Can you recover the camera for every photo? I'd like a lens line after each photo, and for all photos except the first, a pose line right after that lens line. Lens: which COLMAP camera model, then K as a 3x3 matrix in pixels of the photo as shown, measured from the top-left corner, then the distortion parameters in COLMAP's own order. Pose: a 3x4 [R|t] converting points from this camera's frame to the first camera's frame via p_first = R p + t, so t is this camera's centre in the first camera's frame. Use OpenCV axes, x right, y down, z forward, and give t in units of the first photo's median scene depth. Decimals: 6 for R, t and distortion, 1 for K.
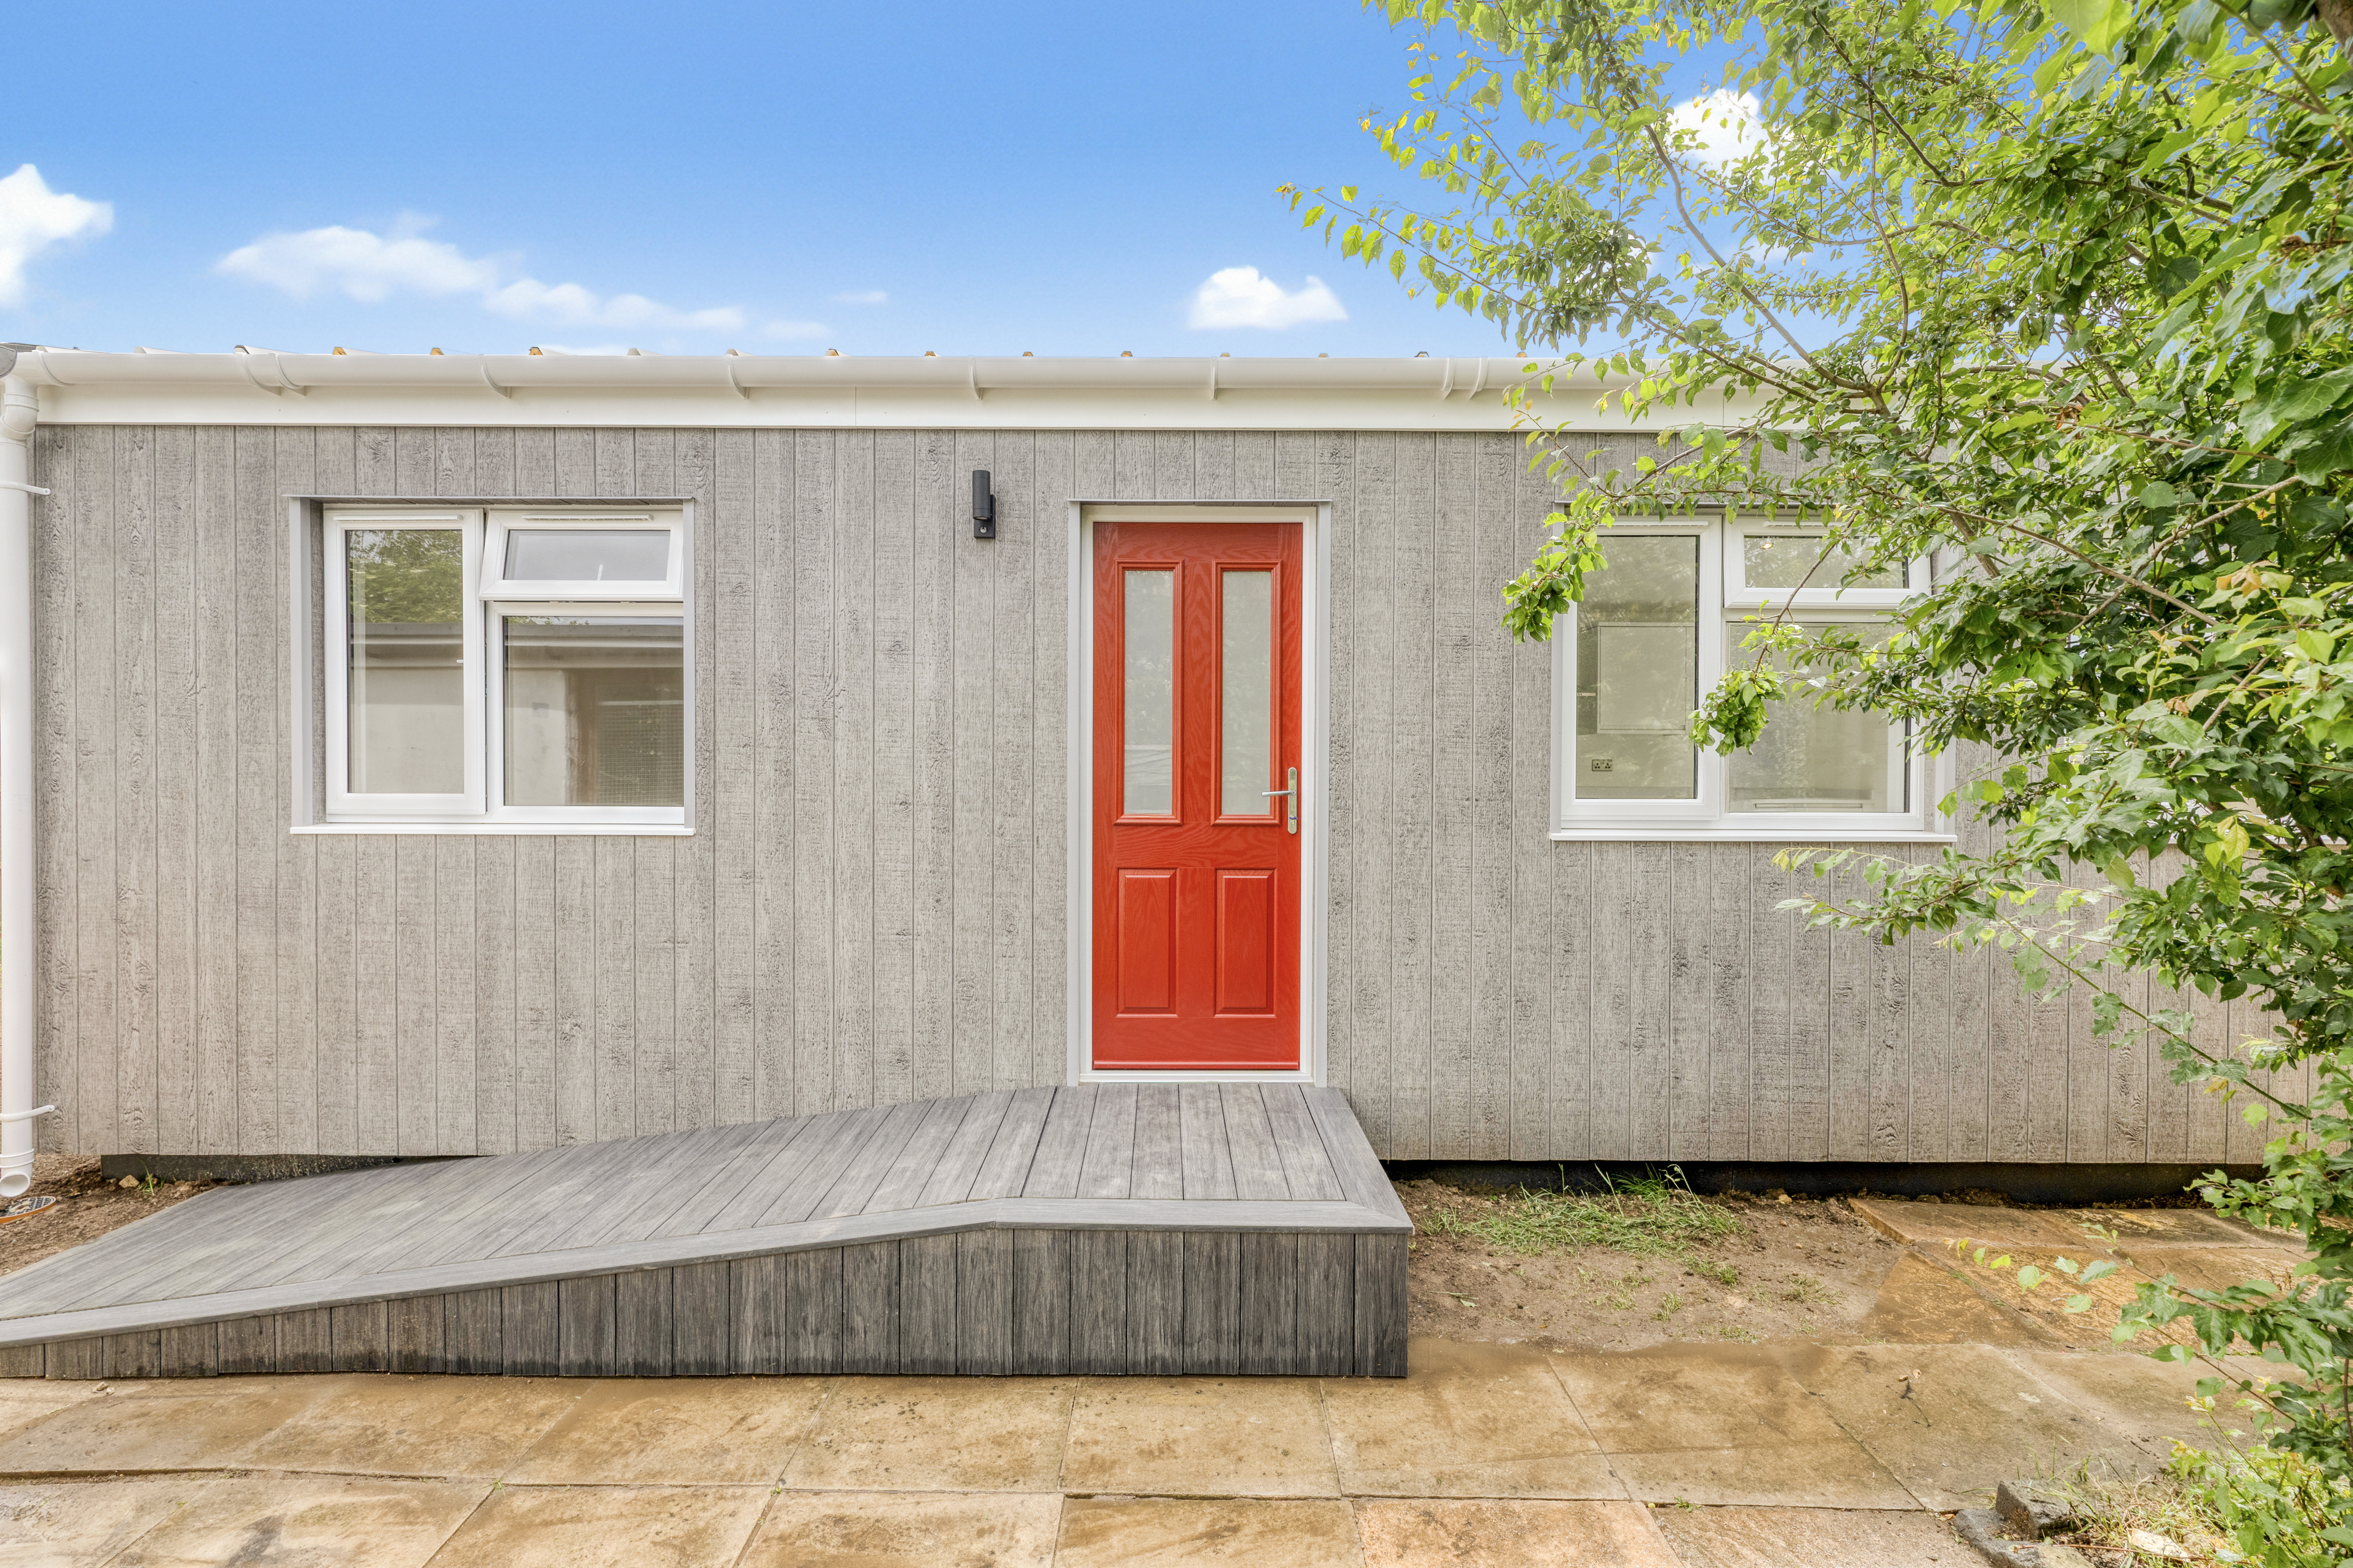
lens RADIAL K [[1016.9, 0, 1147.0], [0, 1016.9, 773.4], [0, 0, 1]] dist [0.000158, 0.000407]
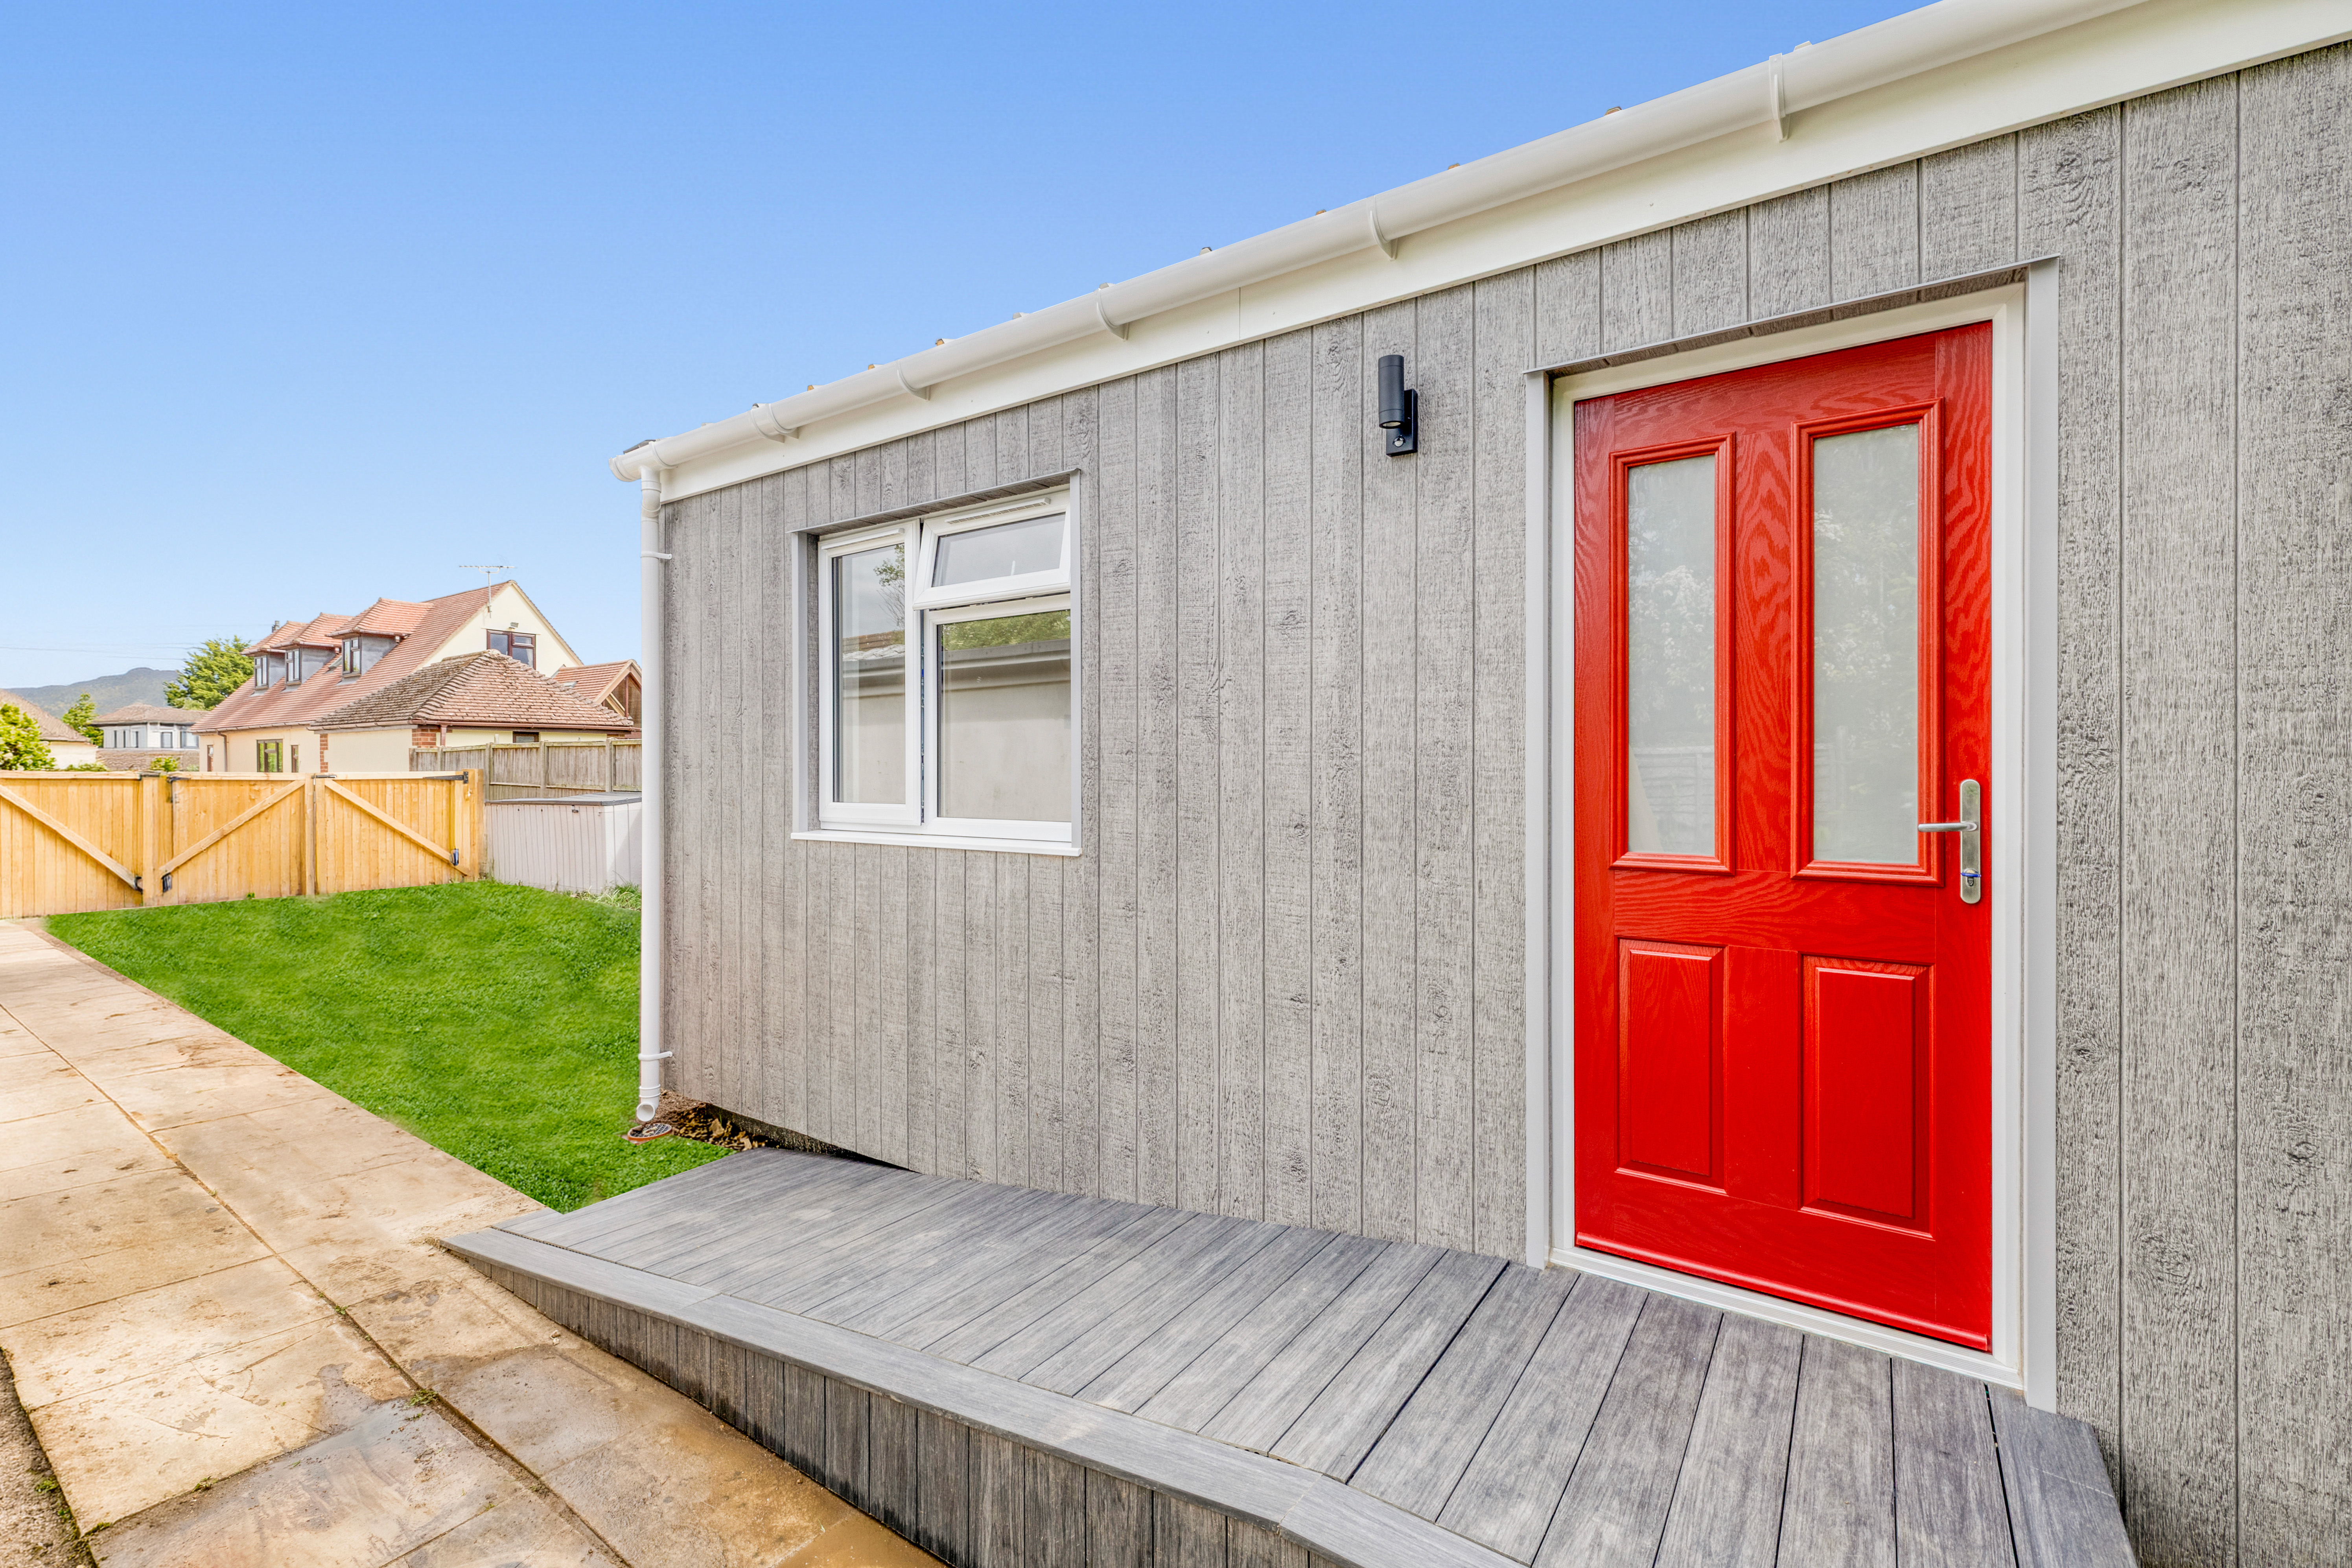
lens RADIAL K [[1010.0, 0, 1137.5], [0, 1010.0, 770.9], [0, 0, 1]] dist [-0.000660, -0.000304]
pose [[0.817928, -0.003499, -0.575310, 0.092317], [-0.005136, 0.999897, -0.013382, -0.000546], [0.575298, 0.013900, 0.817826, 0.320820]]
